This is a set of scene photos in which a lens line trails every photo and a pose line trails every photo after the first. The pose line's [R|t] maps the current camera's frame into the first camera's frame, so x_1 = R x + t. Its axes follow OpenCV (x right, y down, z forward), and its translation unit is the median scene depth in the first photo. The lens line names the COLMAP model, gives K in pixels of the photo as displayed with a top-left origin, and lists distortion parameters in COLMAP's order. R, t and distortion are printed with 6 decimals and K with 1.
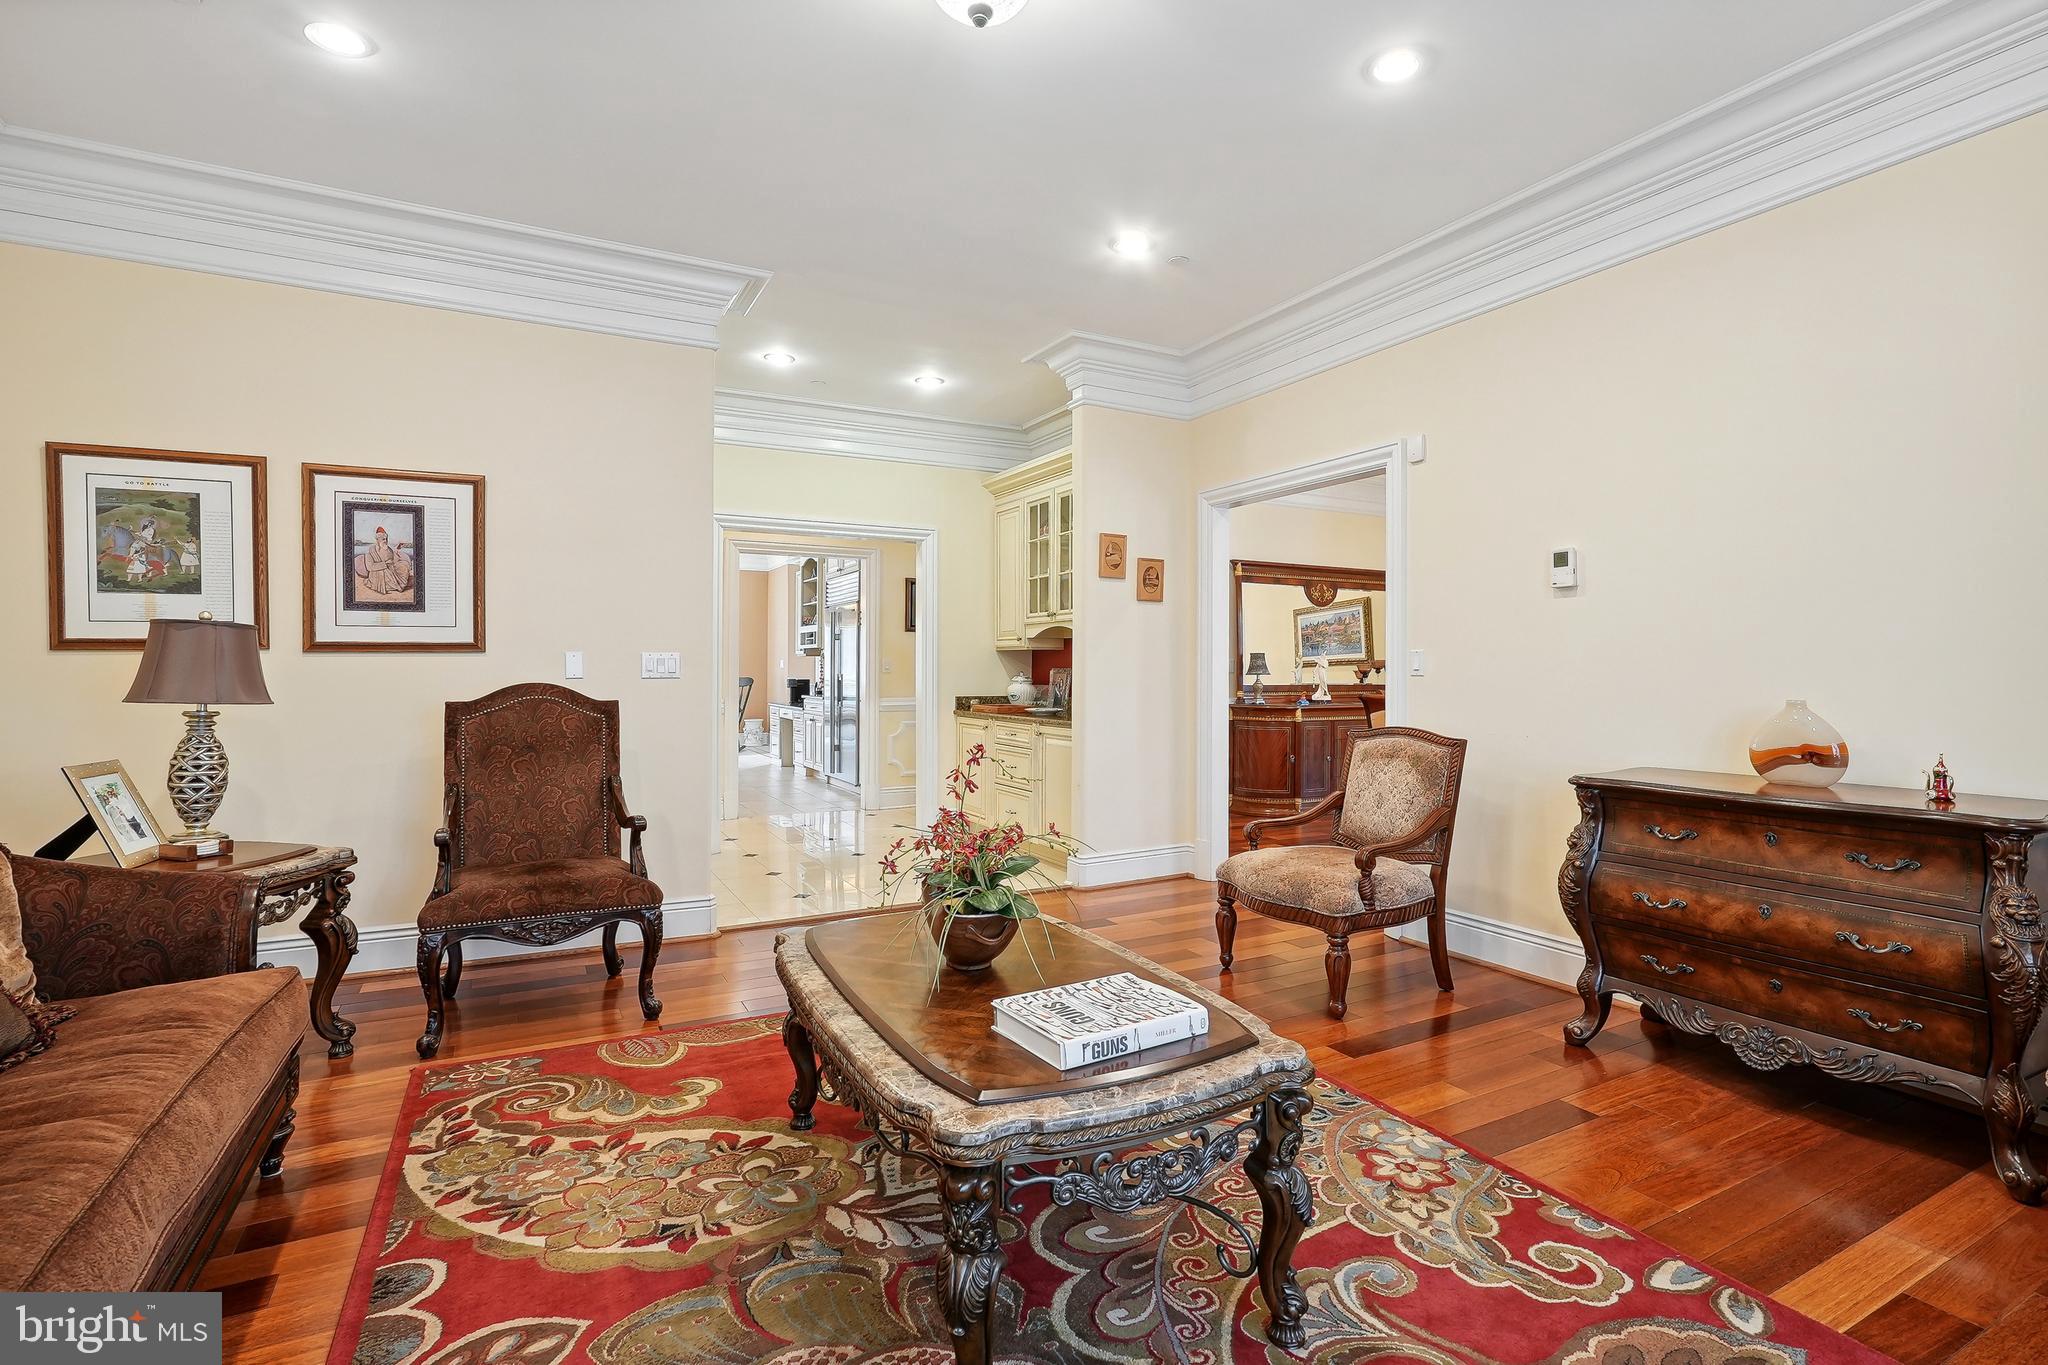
lens RADIAL K [[937.3, 0, 1025.0], [0, 937.3, 689.6], [0, 0, 1]] dist [0.001917, -0.000067]
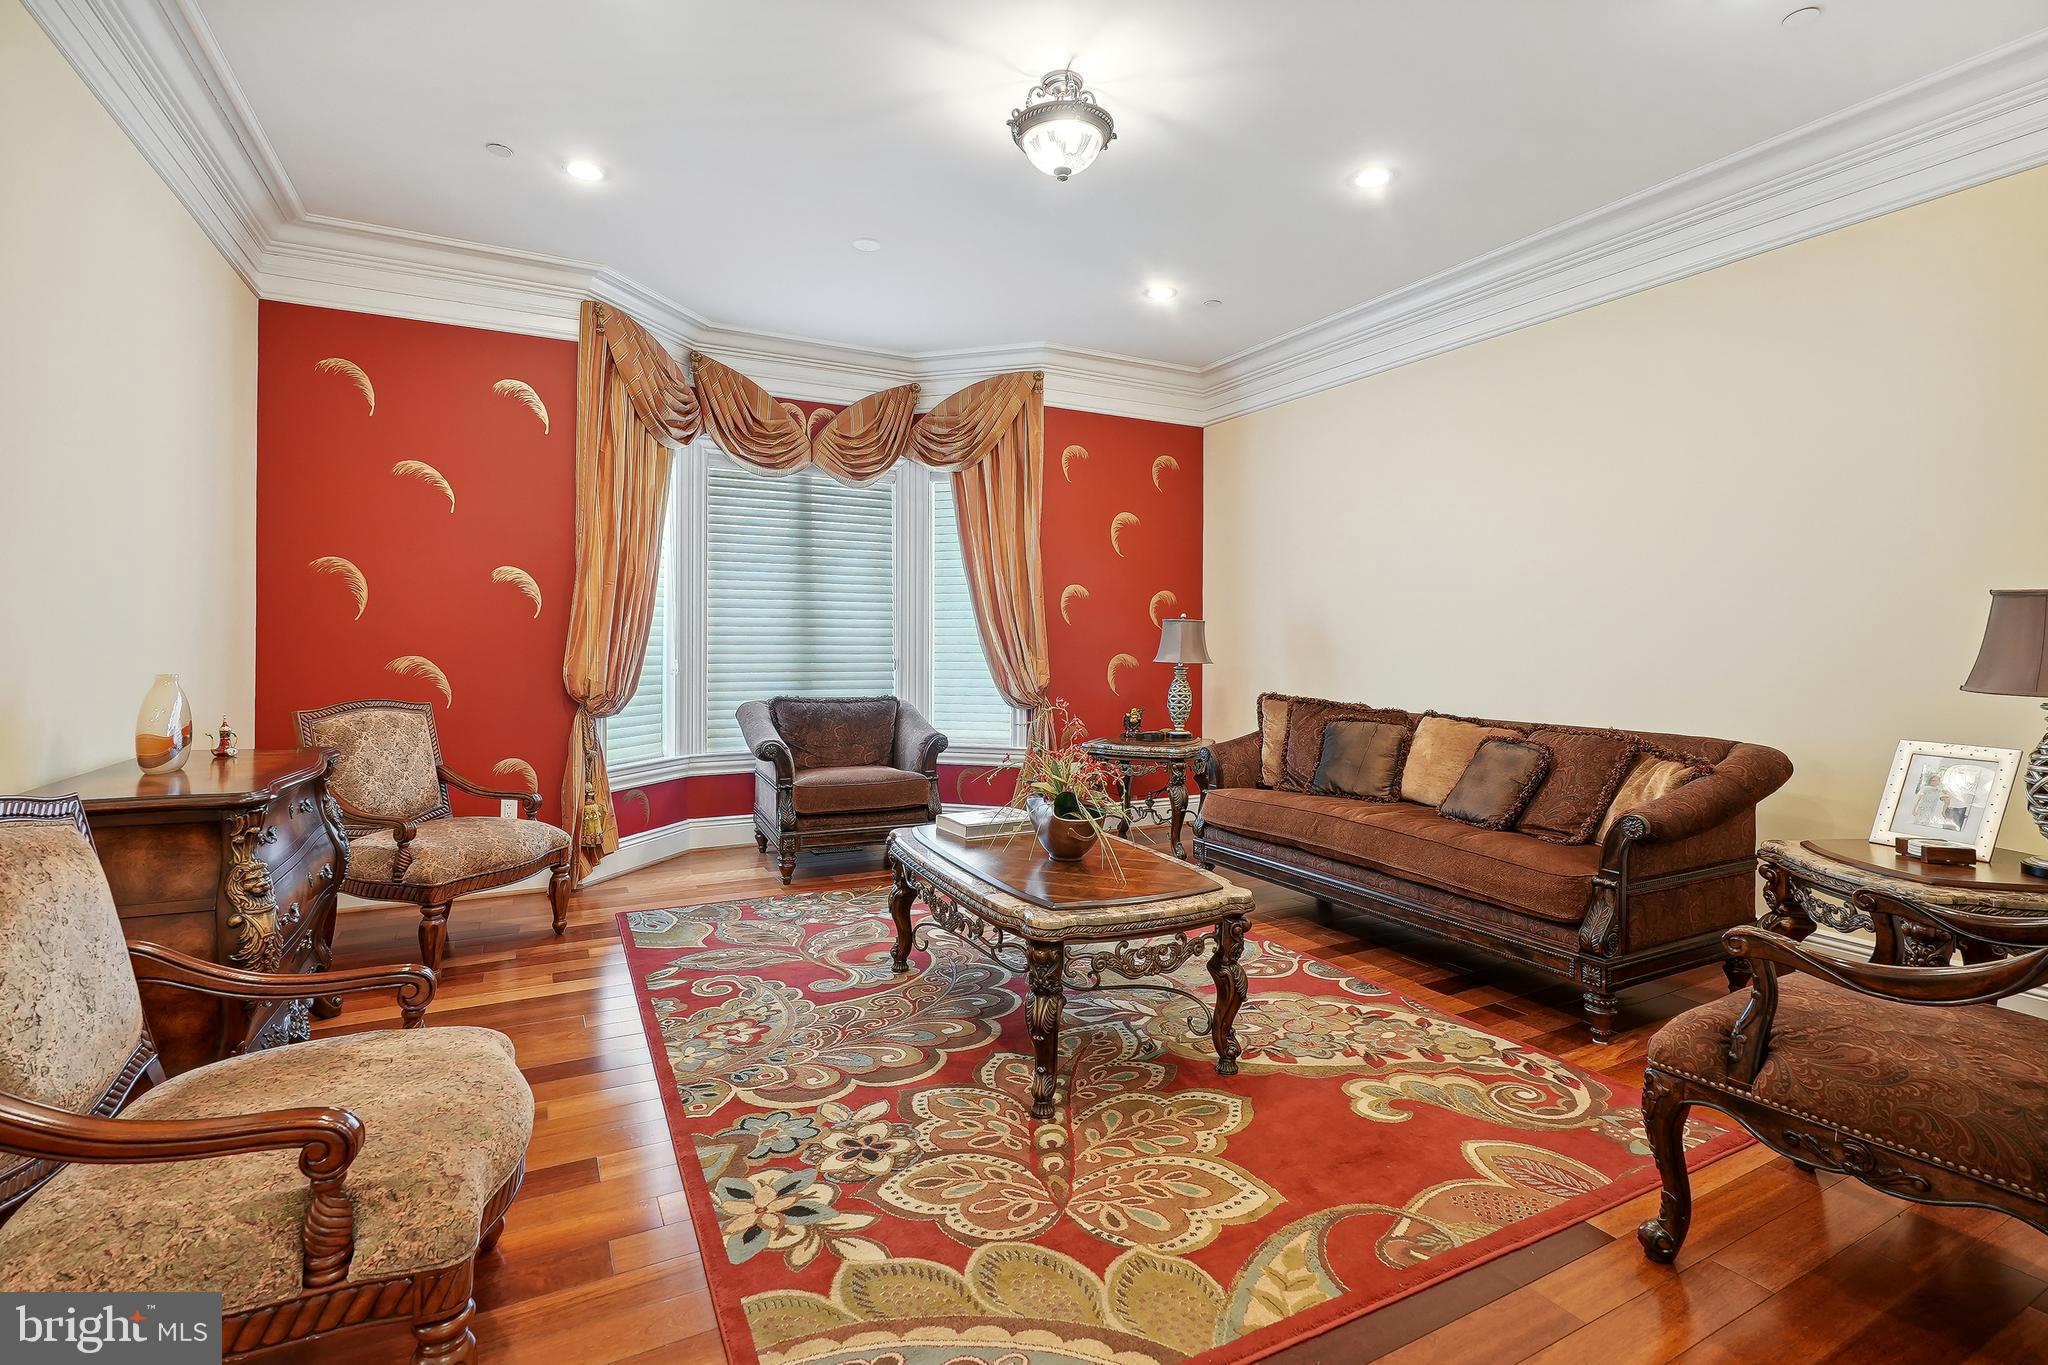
lens RADIAL K [[937.3, 0, 1021.0], [0, 937.3, 678.5], [0, 0, 1]] dist [0.001917, -0.000067]
pose [[-0.999962, -0.007131, 0.004916, 0.001915], [-0.006820, 0.998135, 0.060657, -0.062290], [-0.005339, 0.060621, -0.998147, 2.226171]]
